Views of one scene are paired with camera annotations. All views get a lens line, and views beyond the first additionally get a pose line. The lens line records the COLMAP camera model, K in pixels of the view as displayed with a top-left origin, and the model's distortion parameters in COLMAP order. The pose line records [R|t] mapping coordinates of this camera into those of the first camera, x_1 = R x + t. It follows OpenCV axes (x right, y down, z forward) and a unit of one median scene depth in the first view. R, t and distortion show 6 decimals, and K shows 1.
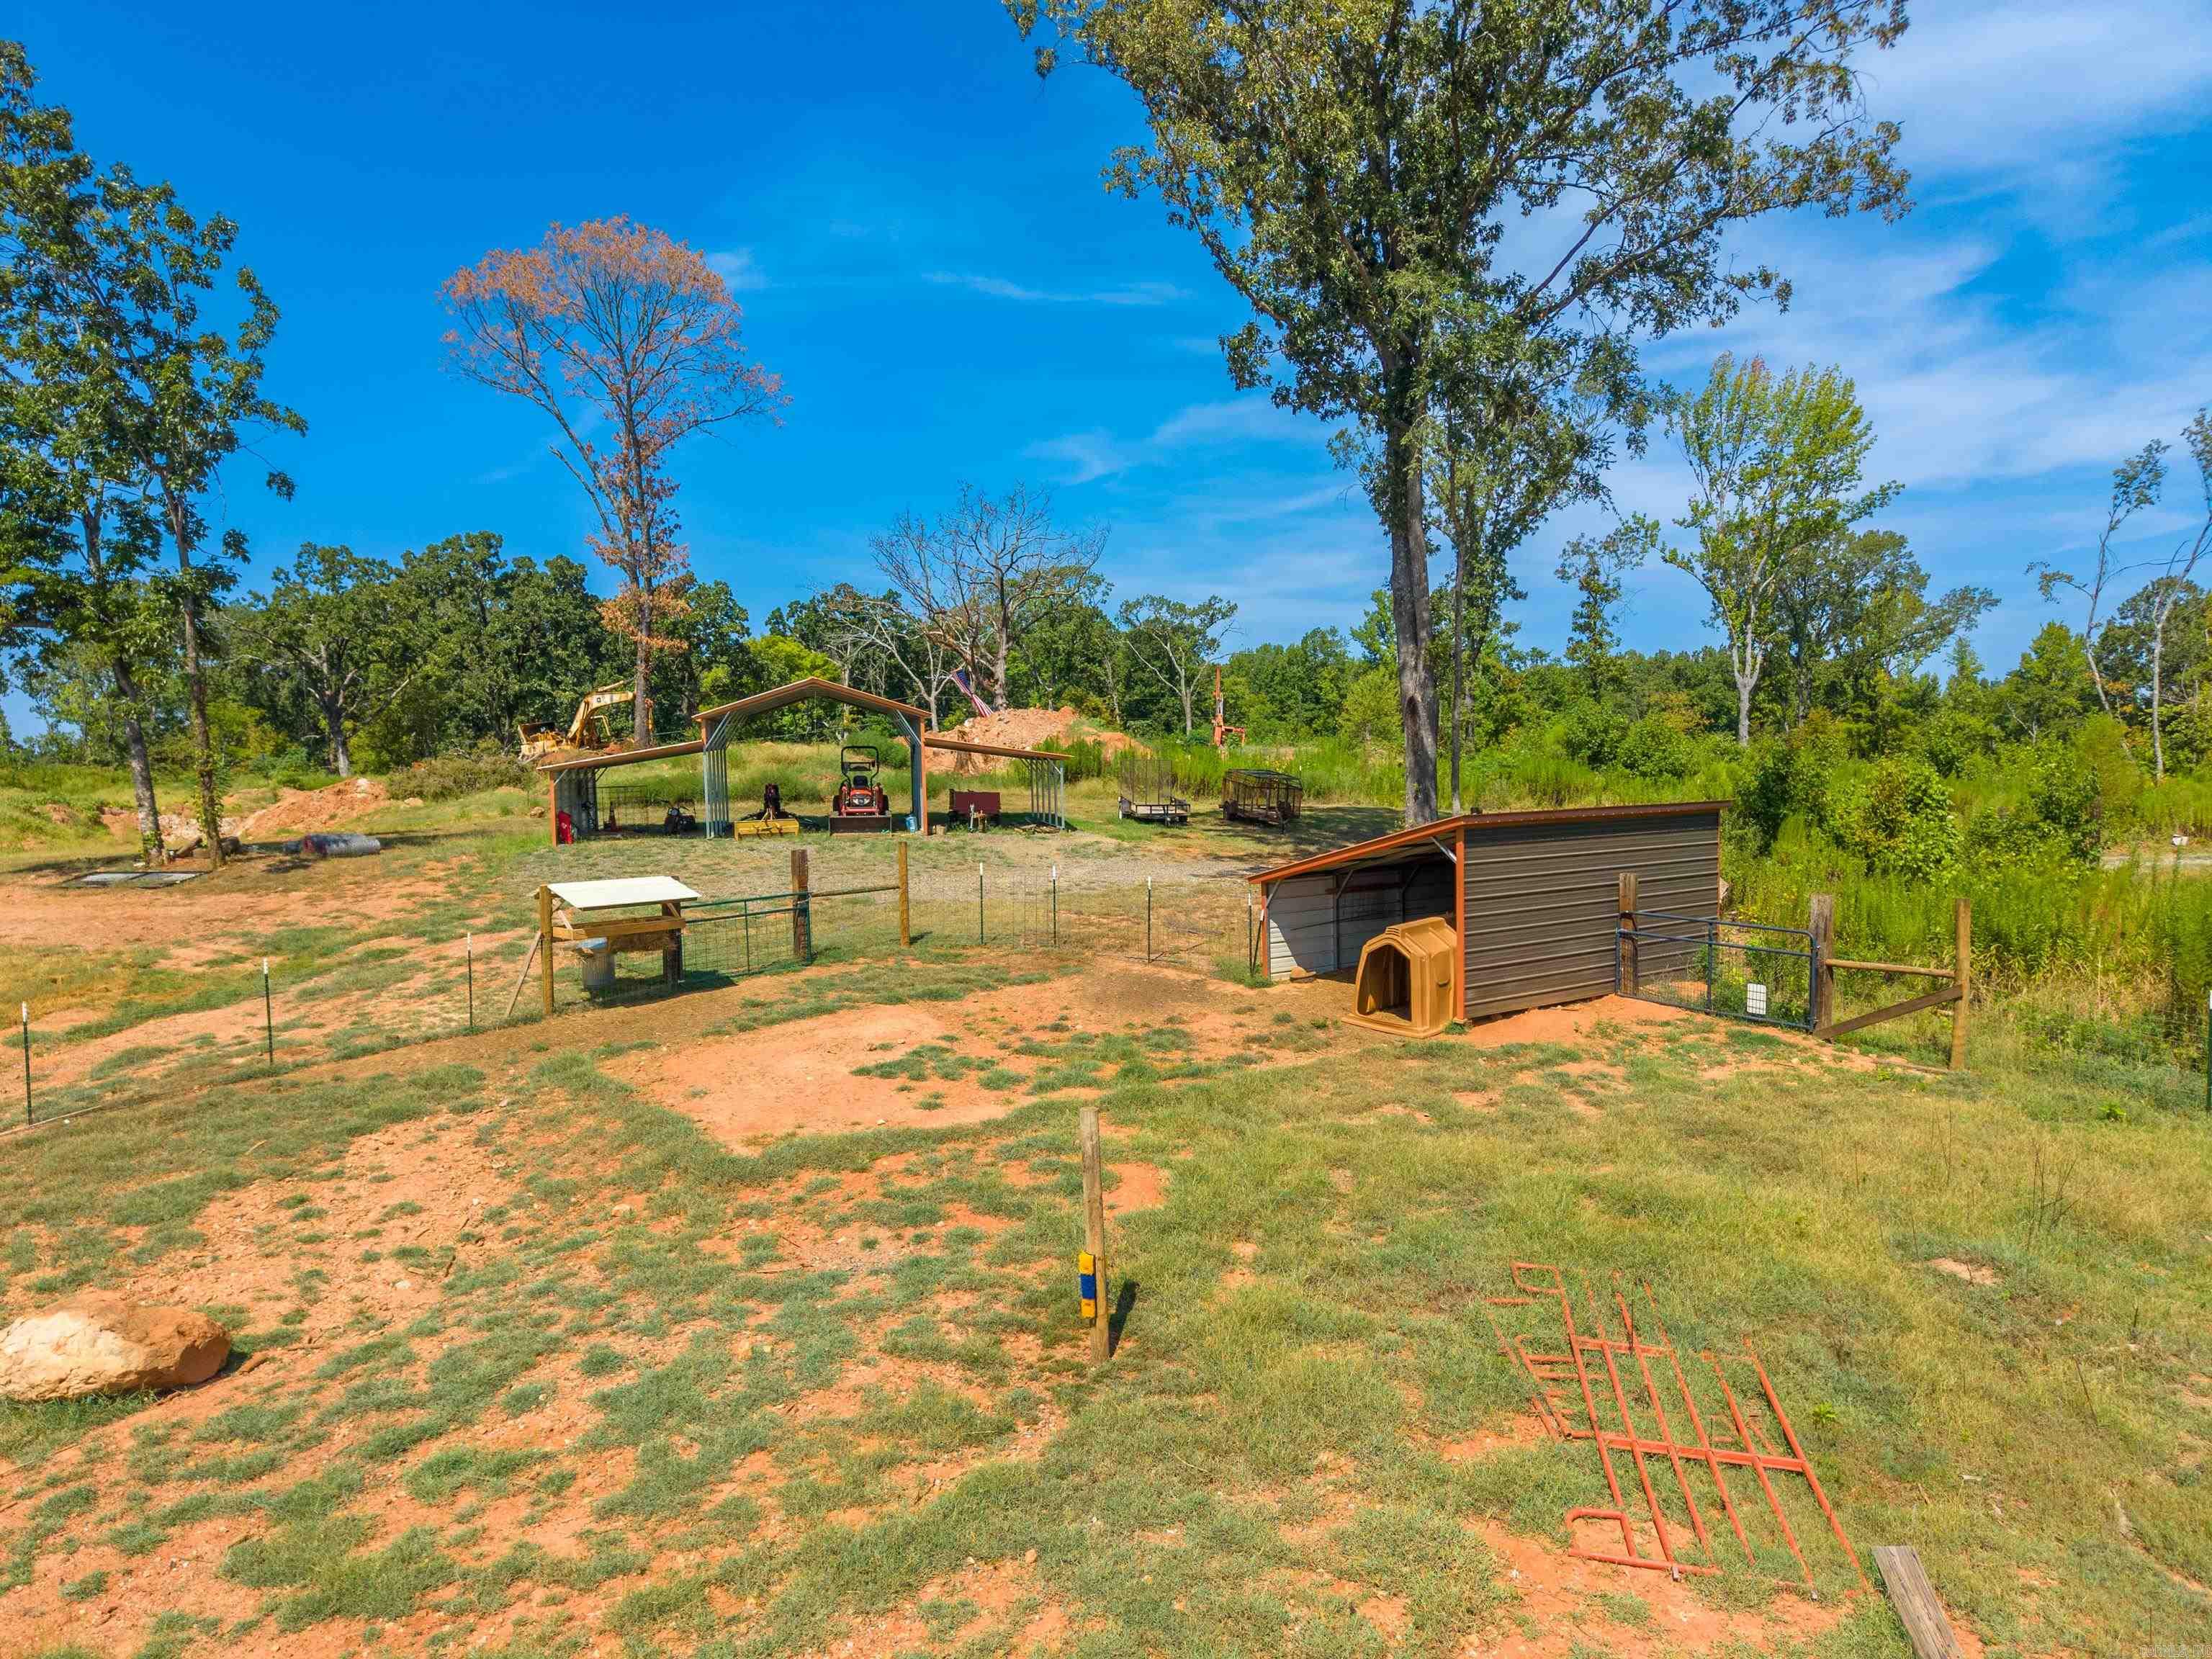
lens RADIAL K [[1529.1, 0, 1088.1], [0, 1529.1, 907.2], [0, 0, 1]] dist [0.042067, -0.022506]
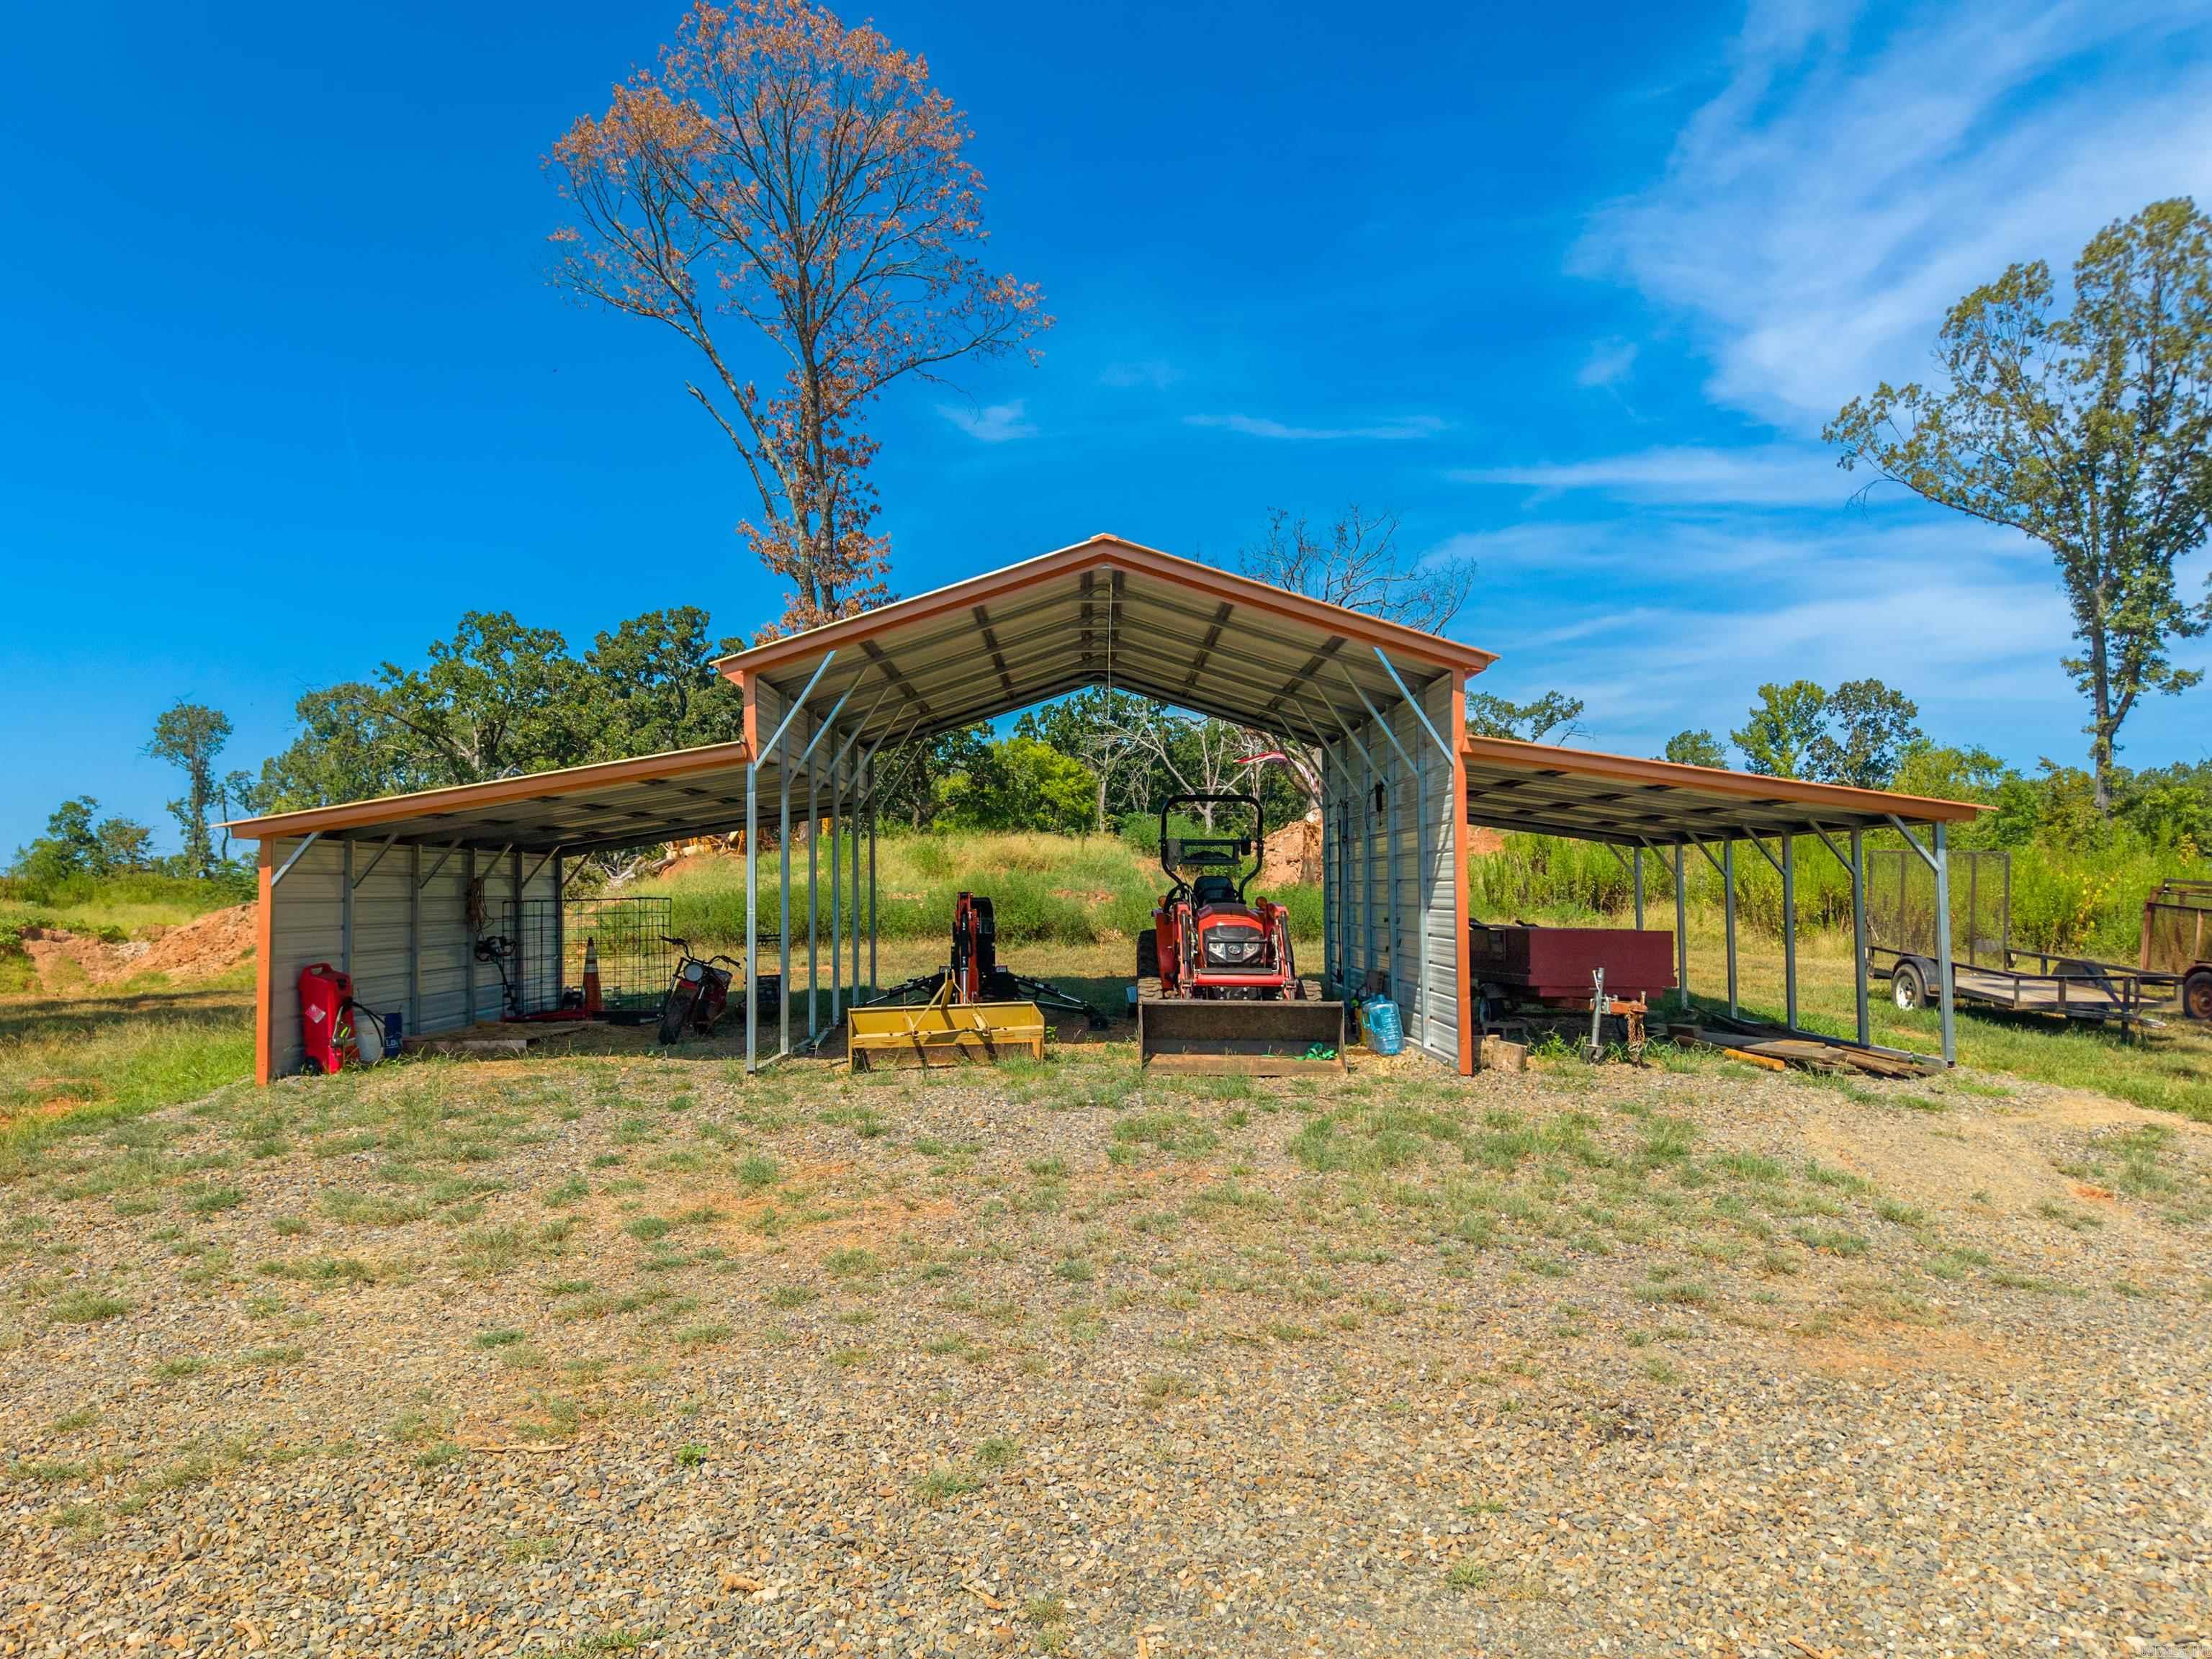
lens RADIAL K [[1529.1, 0, 1105.7], [0, 1529.1, 867.8], [0, 0, 1]] dist [0.042067, -0.022506]
pose [[0.989189, 0.012563, -0.146105, -0.050084], [-0.029020, 0.993390, -0.111061, -0.019489], [0.143744, 0.114100, 0.983015, 0.263751]]
